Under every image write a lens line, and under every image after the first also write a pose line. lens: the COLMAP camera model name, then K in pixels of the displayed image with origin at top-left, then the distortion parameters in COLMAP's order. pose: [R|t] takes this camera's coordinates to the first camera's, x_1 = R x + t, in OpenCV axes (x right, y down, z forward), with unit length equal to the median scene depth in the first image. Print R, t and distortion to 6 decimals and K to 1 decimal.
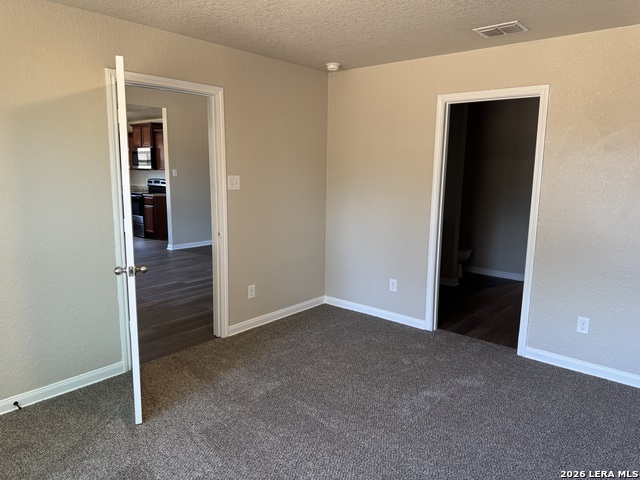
lens RADIAL K [[479.3, 0, 318.6], [0, 479.3, 239.9], [0, 0, 1]] dist [0.000802, -0.000805]
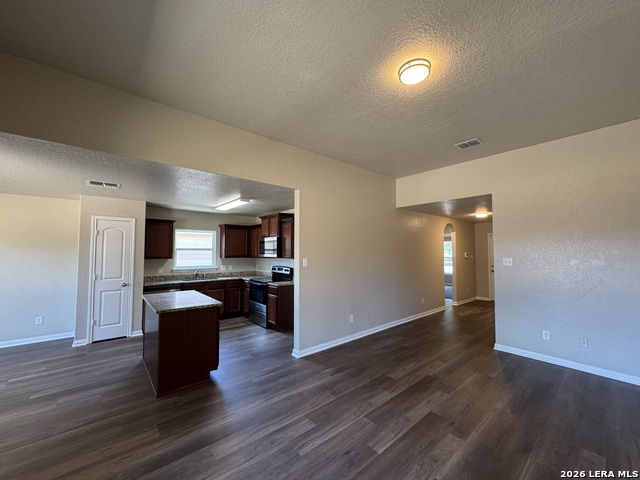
lens RADIAL K [[256.0, 0, 319.8], [0, 256.0, 240.9], [0, 0, 1]] dist [-0.001668, -0.000154]
pose [[0.990472, -0.008039, -0.137481, -0.183784], [-0.019772, 0.979651, -0.199730, -0.075462], [0.136289, 0.200545, 0.970158, 0.479524]]
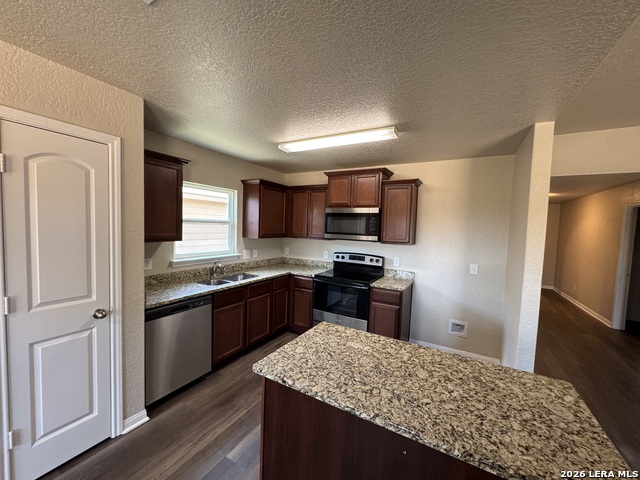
lens RADIAL K [[256.0, 0, 319.7], [0, 256.0, 239.9], [0, 0, 1]] dist [-0.001668, -0.000154]
pose [[0.976295, 0.020588, 0.215463, -0.495698], [0.001272, 0.994903, -0.100826, -0.116544], [-0.216441, 0.098710, 0.971293, 0.692749]]
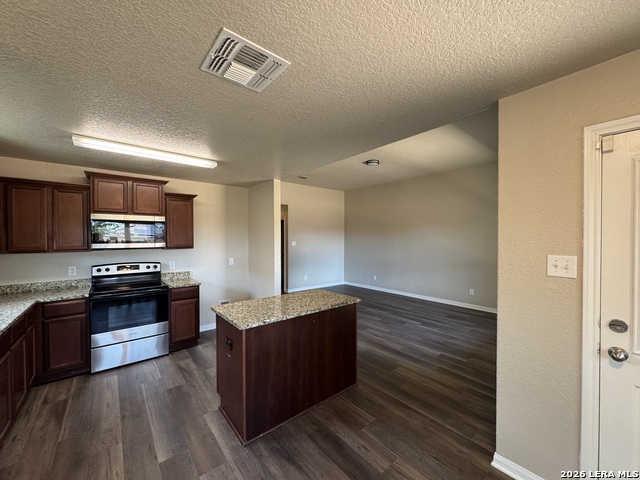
lens RADIAL K [[256.0, 0, 319.7], [0, 256.0, 239.0], [0, 0, 1]] dist [-0.001668, -0.000154]
pose [[0.148448, -0.008887, 0.988880, -0.677860], [0.160255, 0.986959, -0.015187, -0.119398], [-0.975849, 0.160728, 0.147936, 0.732383]]
